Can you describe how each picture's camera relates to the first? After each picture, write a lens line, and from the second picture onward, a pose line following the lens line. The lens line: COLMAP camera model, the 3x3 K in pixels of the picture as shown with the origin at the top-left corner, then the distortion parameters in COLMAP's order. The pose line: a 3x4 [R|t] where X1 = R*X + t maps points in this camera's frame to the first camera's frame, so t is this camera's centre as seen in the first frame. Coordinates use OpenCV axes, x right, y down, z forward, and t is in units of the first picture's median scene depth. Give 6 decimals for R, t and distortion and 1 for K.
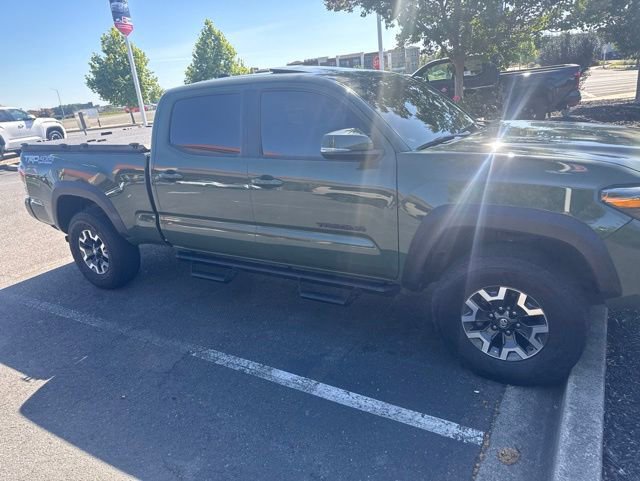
lens RADIAL K [[453.2, 0, 320.0], [0, 453.2, 240.5], [0, 0, 1]] dist [0.042902, -0.053701]
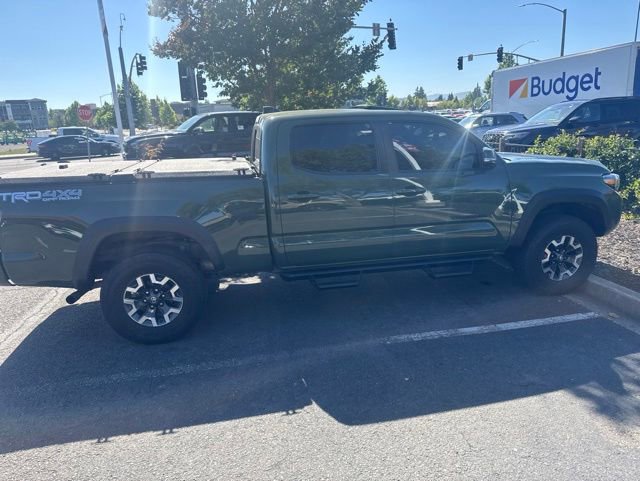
lens RADIAL K [[456.7, 0, 325.9], [0, 456.7, 238.7], [0, 0, 1]] dist [0.005145, -0.005964]
pose [[0.734115, -0.104154, 0.670989, -1.166790], [0.187021, 0.980960, -0.052348, 0.025446], [-0.652762, 0.163919, 0.739617, 0.228297]]
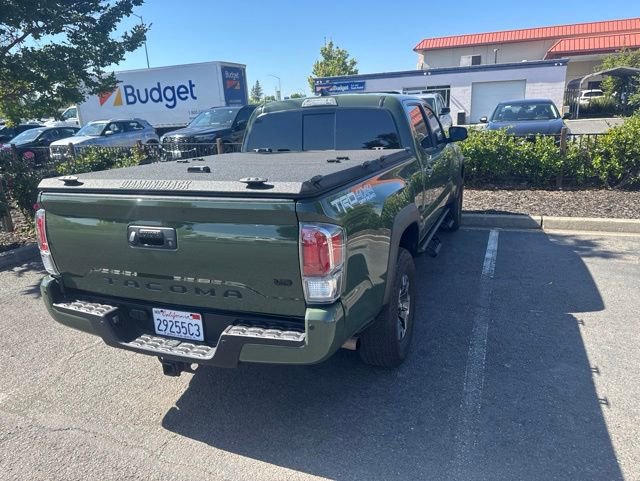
lens RADIAL K [[450.2, 0, 322.7], [0, 450.2, 242.4], [0, 0, 1]] dist [0.047696, -0.053944]
pose [[-0.156712, -0.171901, 0.972569, -1.637198], [0.370102, 0.902761, 0.219198, -0.379686], [-0.915678, 0.394301, -0.077853, 1.620572]]
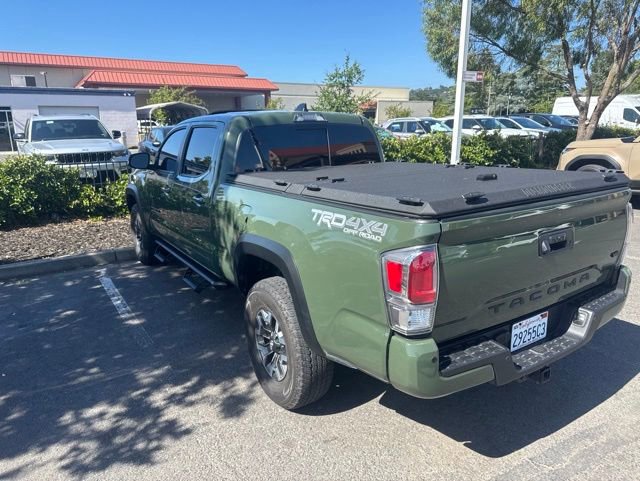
lens RADIAL K [[453.2, 0, 320.0], [0, 453.2, 240.5], [0, 0, 1]] dist [0.042902, -0.053701]
pose [[-0.892081, -0.000887, 0.451874, -0.903774], [0.235299, 0.852815, 0.466198, -0.753589], [-0.385778, 0.522212, -0.760572, 2.489937]]
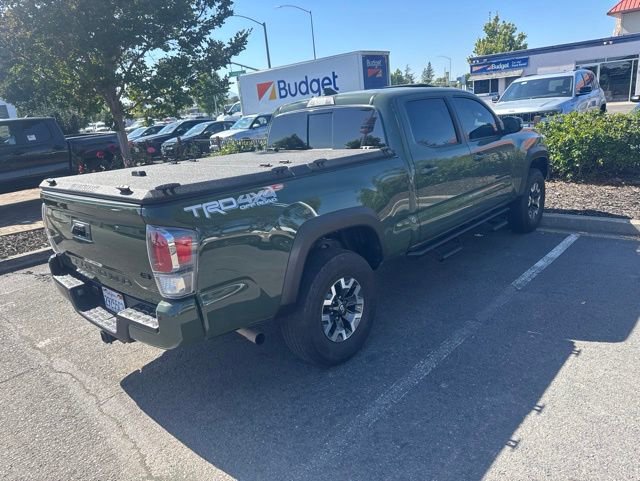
lens RADIAL K [[448.1, 0, 320.0], [0, 448.1, 240.5], [0, 0, 1]] dist [0.071814, -0.085455]
pose [[0.206854, -0.197369, 0.958257, -1.656947], [0.374146, 0.920951, 0.108920, -0.234903], [-0.904006, 0.335998, 0.264347, 1.165544]]
